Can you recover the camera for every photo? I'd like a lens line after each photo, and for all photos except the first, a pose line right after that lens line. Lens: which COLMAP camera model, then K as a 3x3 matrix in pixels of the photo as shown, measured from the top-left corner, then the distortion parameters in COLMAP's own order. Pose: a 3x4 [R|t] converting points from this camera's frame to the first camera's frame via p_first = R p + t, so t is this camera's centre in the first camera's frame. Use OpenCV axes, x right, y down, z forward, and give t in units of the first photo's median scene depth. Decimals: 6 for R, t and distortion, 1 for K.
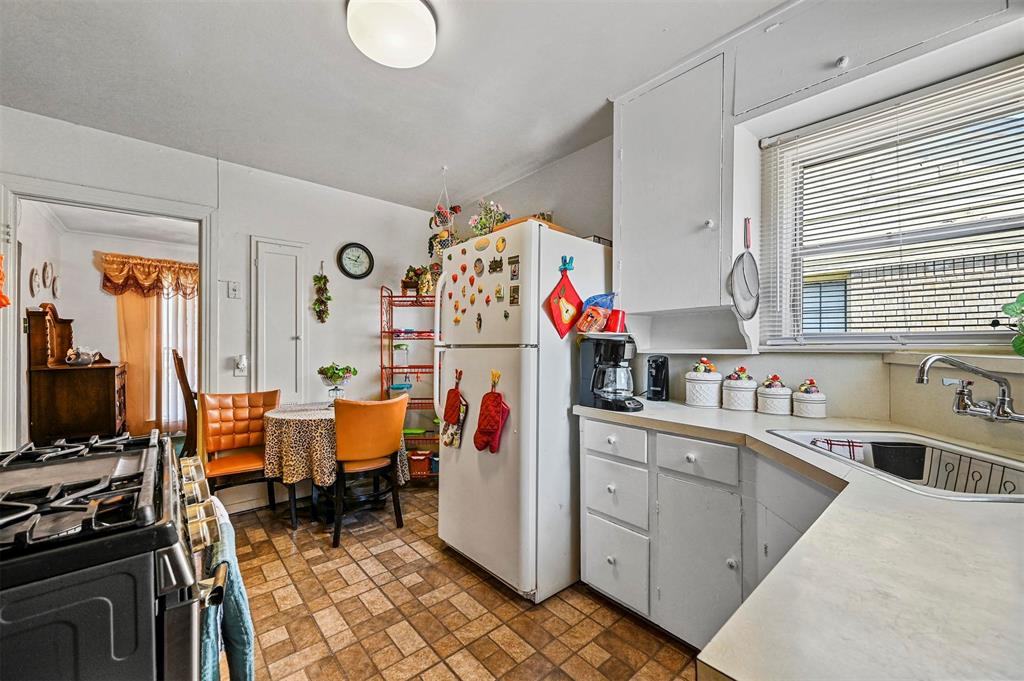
lens RADIAL K [[402.0, 0, 509.5], [0, 402.0, 345.0], [0, 0, 1]] dist [-0.008989, -0.000576]
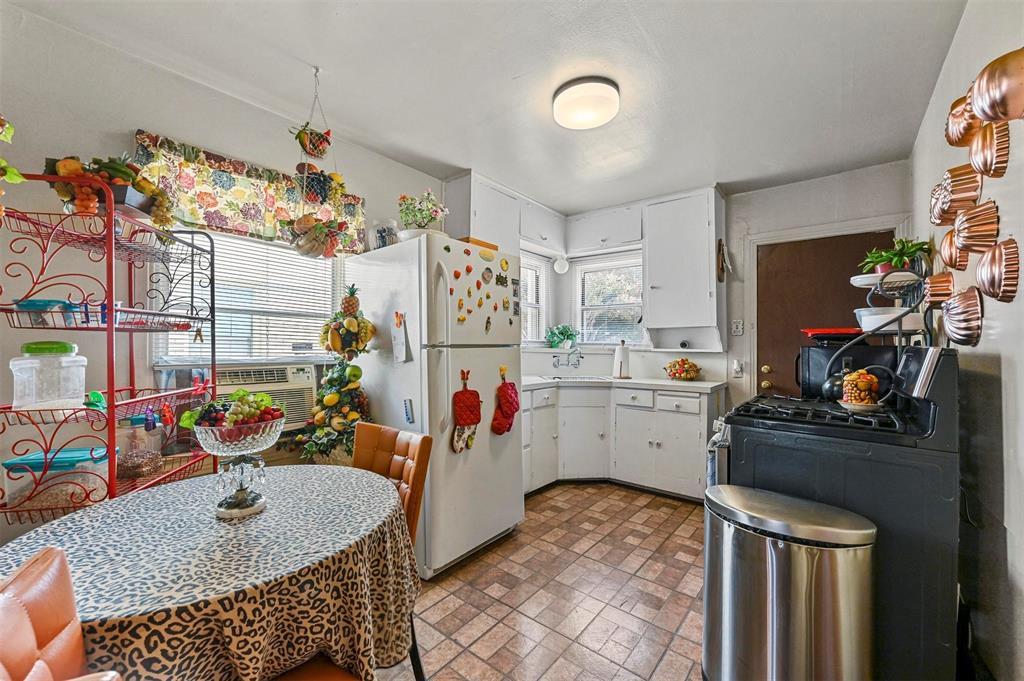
lens RADIAL K [[402.0, 0, 508.6], [0, 402.0, 344.5], [0, 0, 1]] dist [-0.008989, -0.000576]
pose [[-0.166501, 0.000634, 0.986041, -1.191301], [-0.001812, 0.999998, -0.000949, -0.000334], [-0.986040, -0.001944, -0.166500, 1.130946]]
